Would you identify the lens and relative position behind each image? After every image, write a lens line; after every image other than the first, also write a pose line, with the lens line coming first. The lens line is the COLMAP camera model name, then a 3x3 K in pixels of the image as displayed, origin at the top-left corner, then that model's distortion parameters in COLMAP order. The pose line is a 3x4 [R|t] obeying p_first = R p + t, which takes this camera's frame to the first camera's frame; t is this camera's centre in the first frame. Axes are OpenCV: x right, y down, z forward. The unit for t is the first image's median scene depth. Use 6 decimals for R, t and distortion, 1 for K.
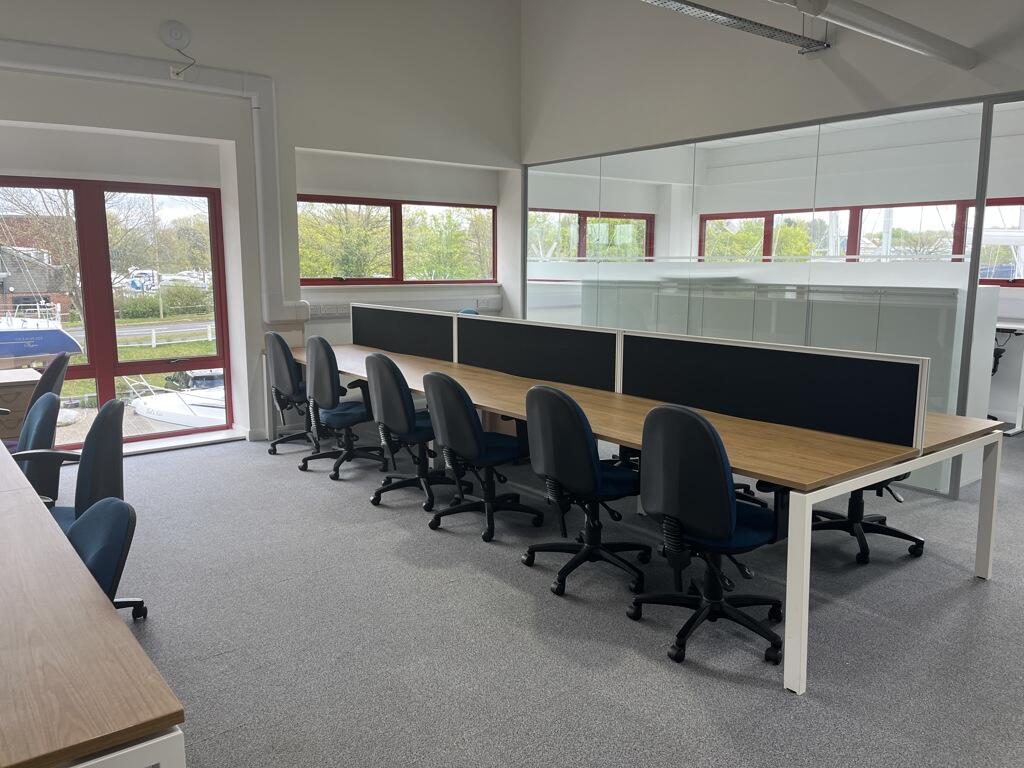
lens RADIAL K [[775.5, 0, 512.0], [0, 775.5, 384.0], [0, 0, 1]] dist [-0.003087, -0.007621]
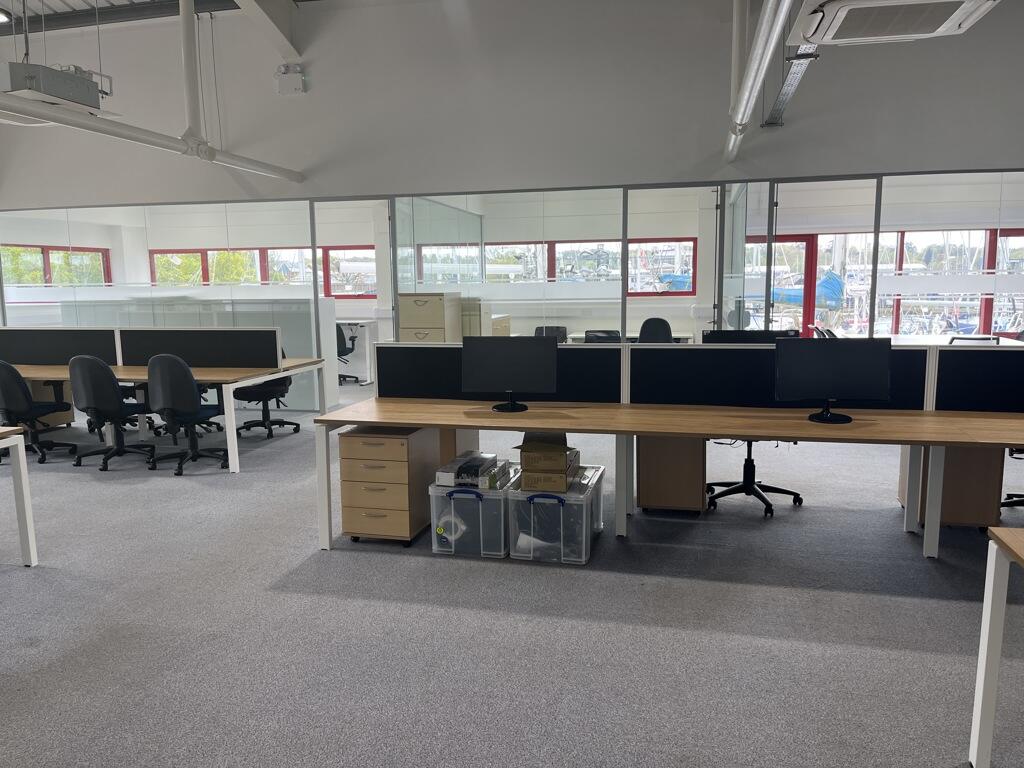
lens RADIAL K [[764.9, 0, 509.5], [0, 764.9, 400.3], [0, 0, 1]] dist [0.007657, -0.000160]
pose [[0.777380, -0.104544, 0.620282, -0.182333], [0.109762, 0.993508, 0.029888, 0.097155], [-0.619380, 0.044849, 0.783809, -0.608866]]
